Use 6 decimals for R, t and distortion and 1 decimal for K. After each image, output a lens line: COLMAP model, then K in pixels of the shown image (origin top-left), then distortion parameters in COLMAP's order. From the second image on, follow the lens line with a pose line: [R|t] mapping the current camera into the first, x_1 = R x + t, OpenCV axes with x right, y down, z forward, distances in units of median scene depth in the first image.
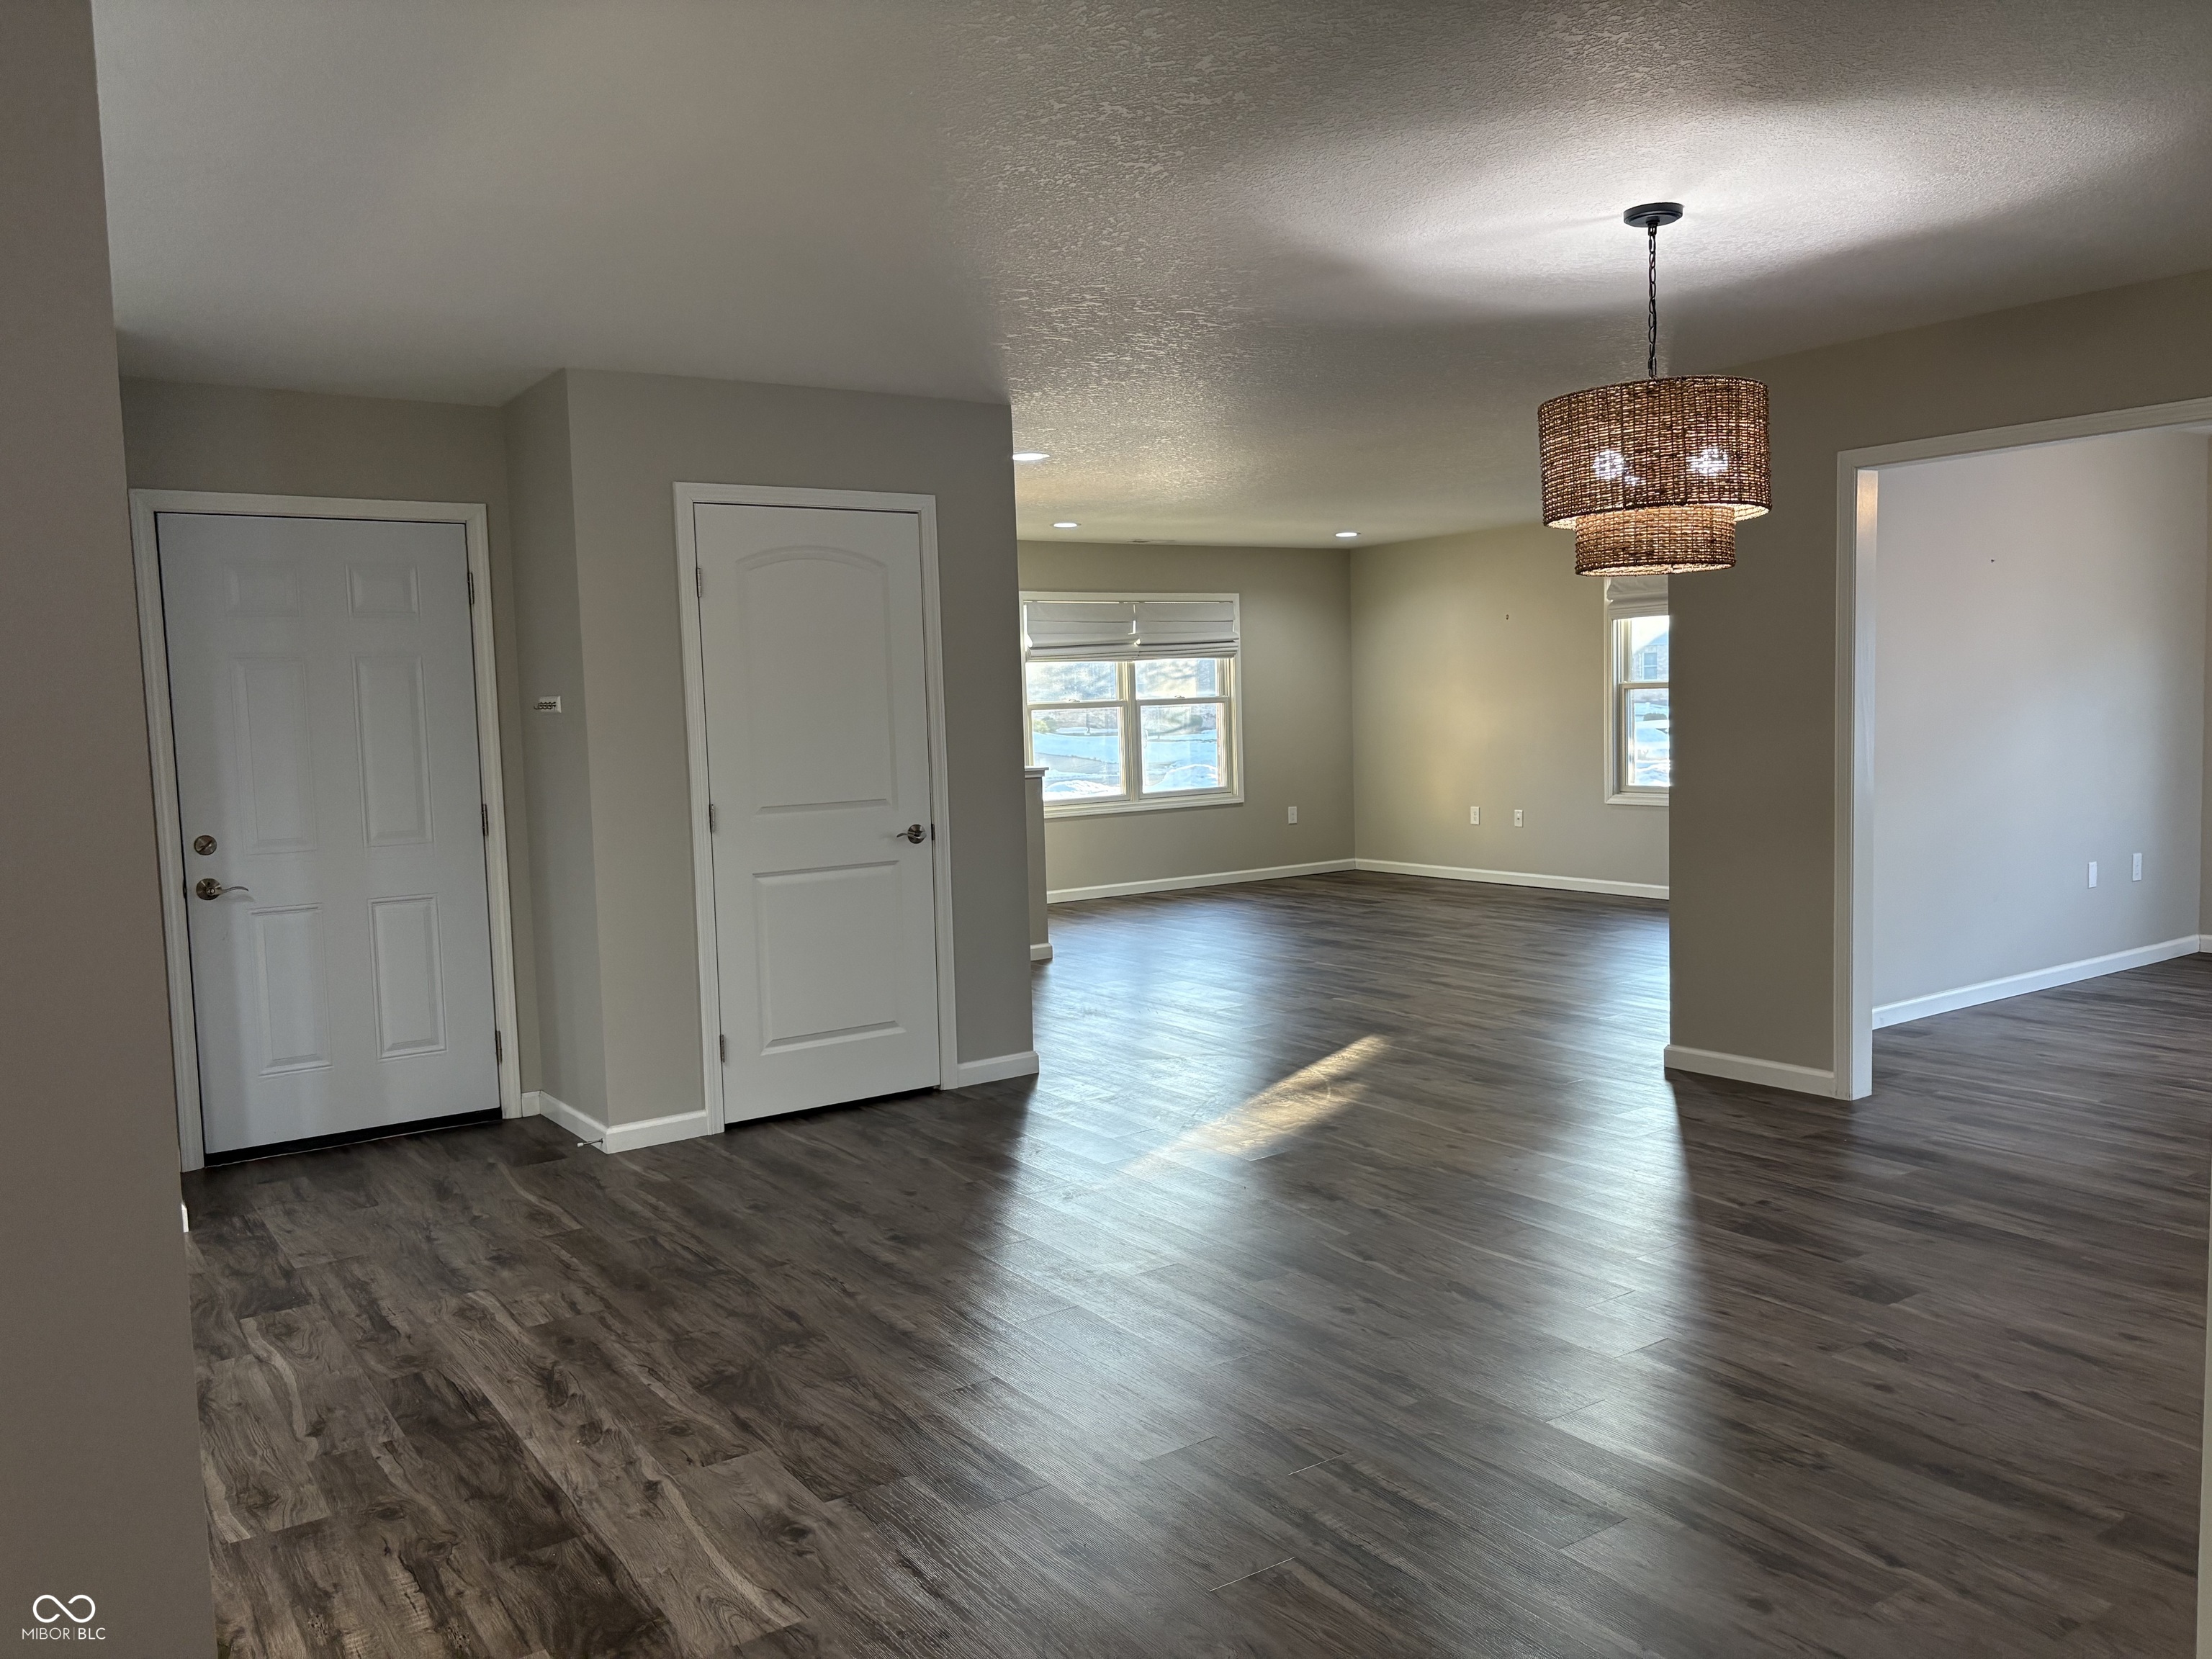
lens RADIAL K [[1699.8, 0, 1046.0], [0, 1699.8, 834.0], [0, 0, 1]] dist [0.044338, -0.029053]
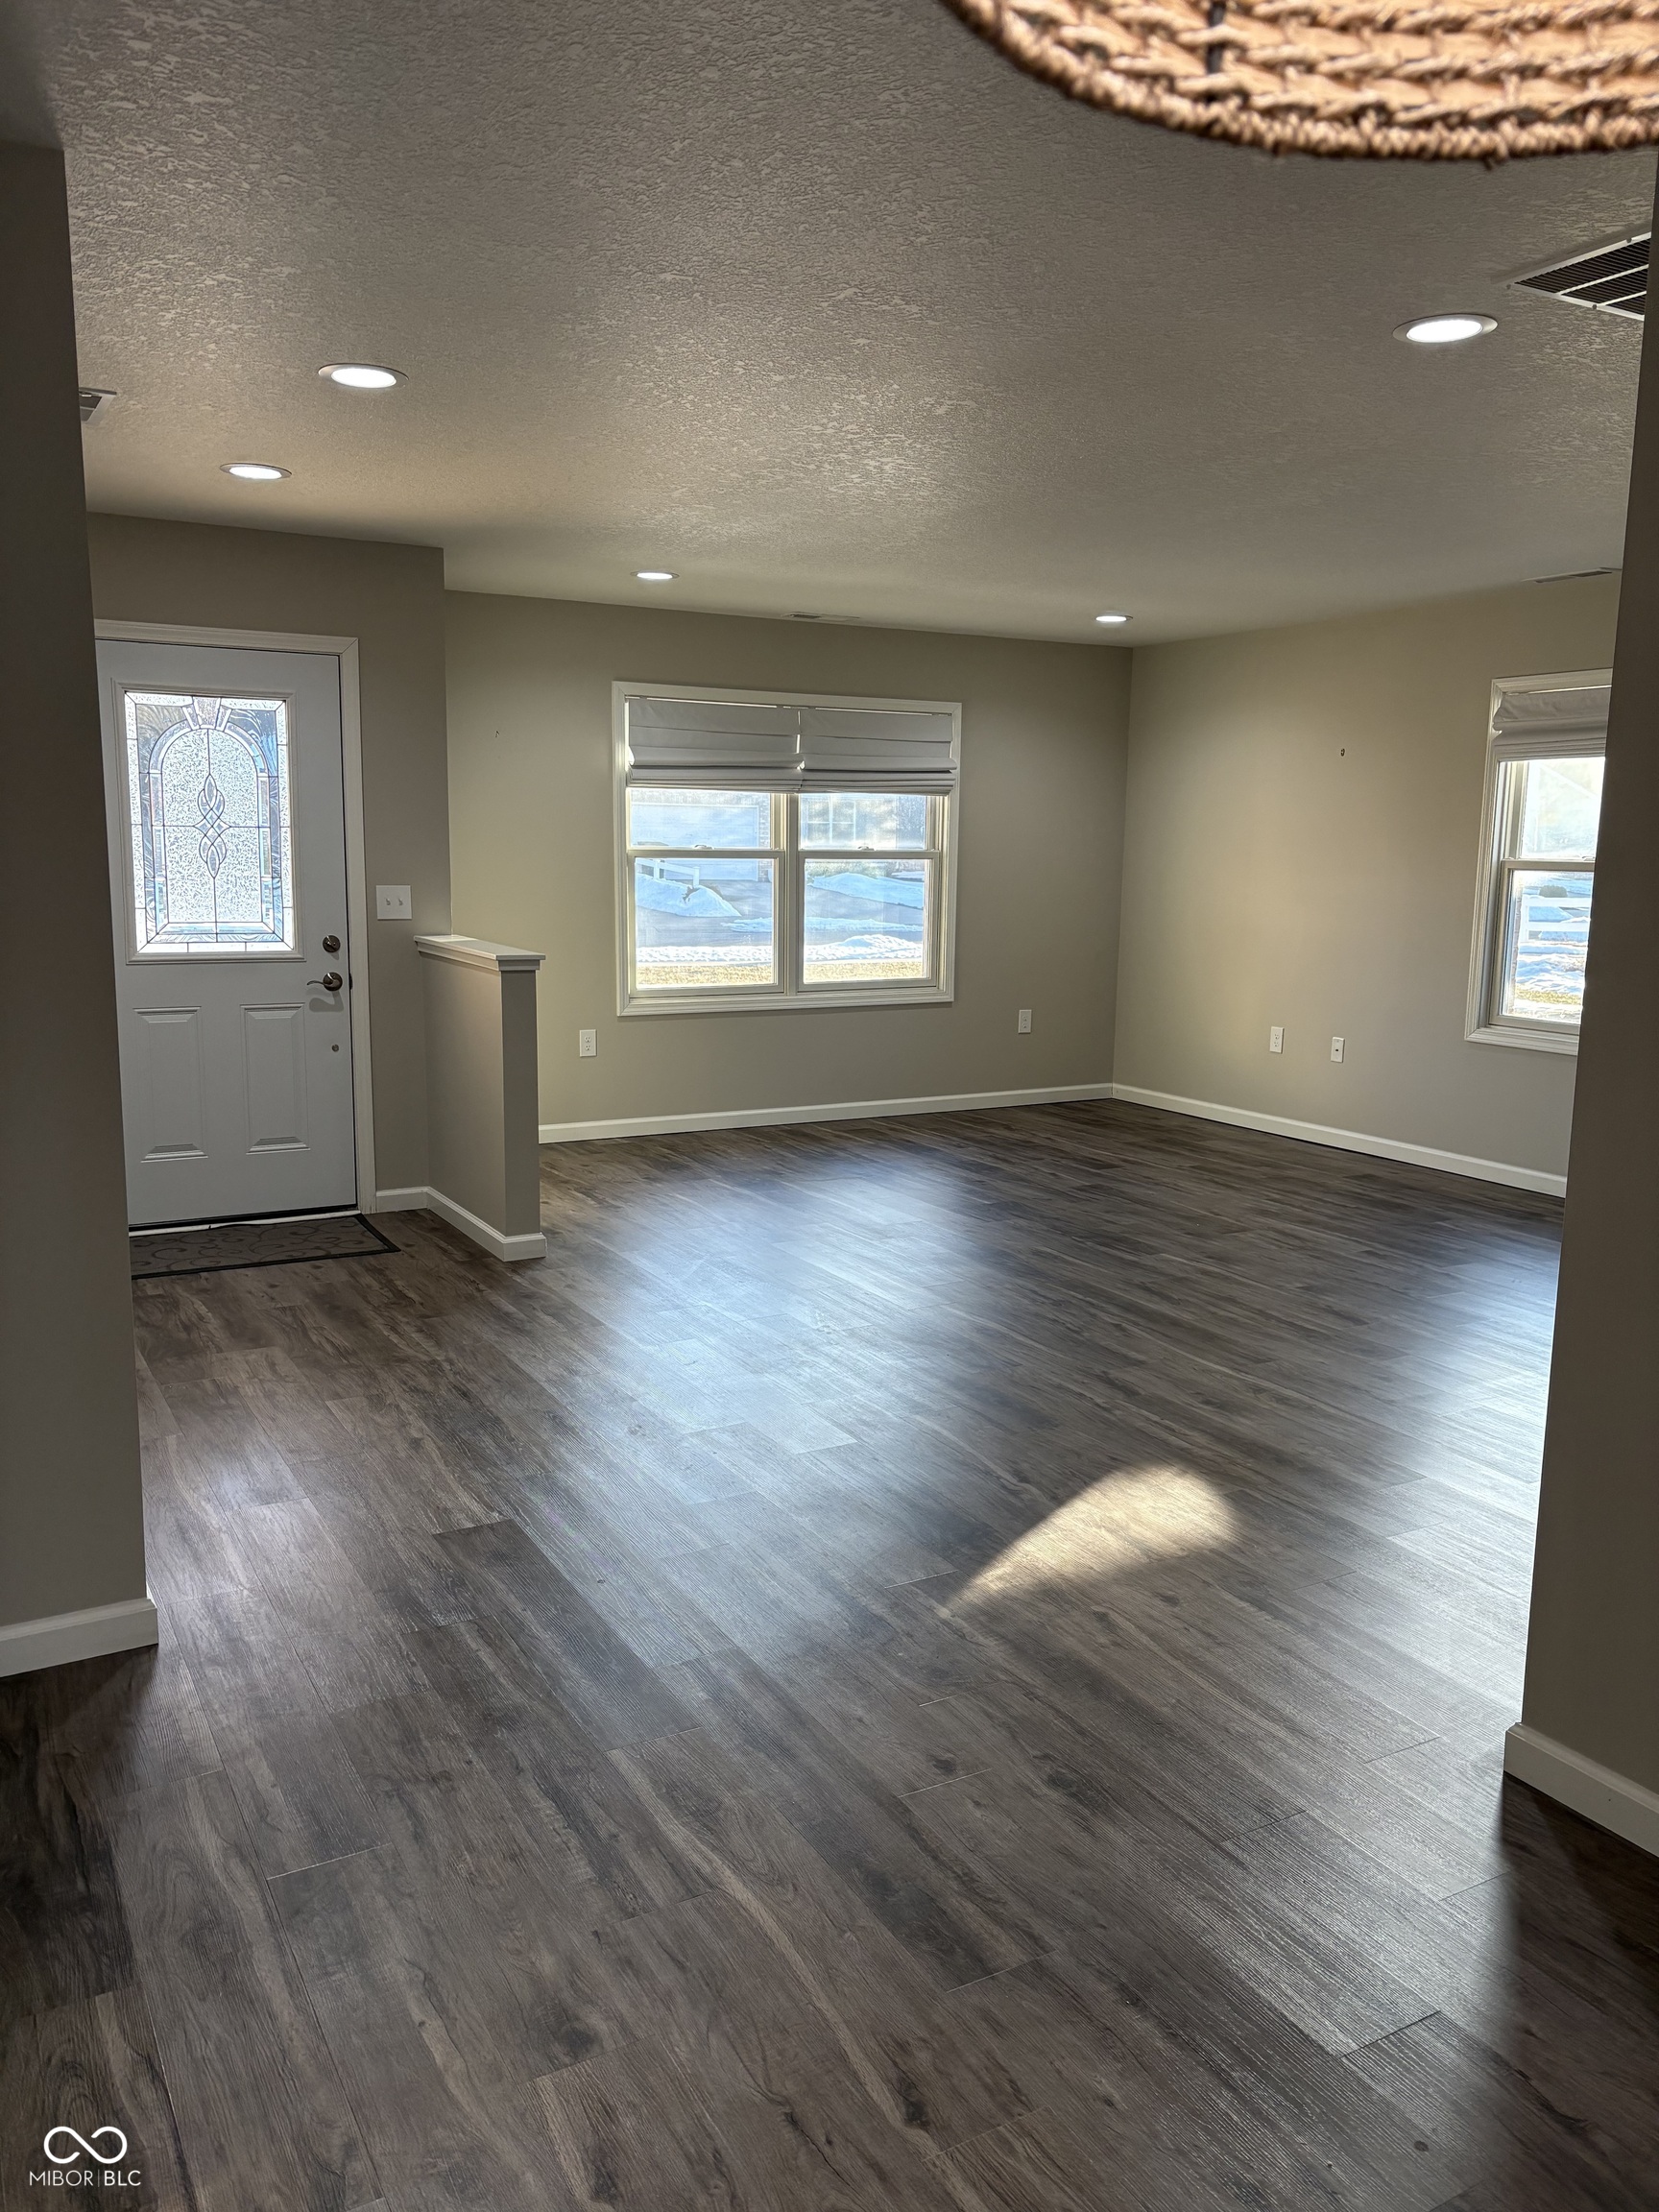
lens RADIAL K [[1699.8, 0, 822.1], [0, 1699.8, 1107.7], [0, 0, 1]] dist [0.044338, -0.029053]
pose [[0.997083, 0.055870, -0.051993, 0.110751], [-0.051578, 0.995417, 0.080522, -0.031719], [0.056253, -0.077606, 0.995396, 0.310941]]
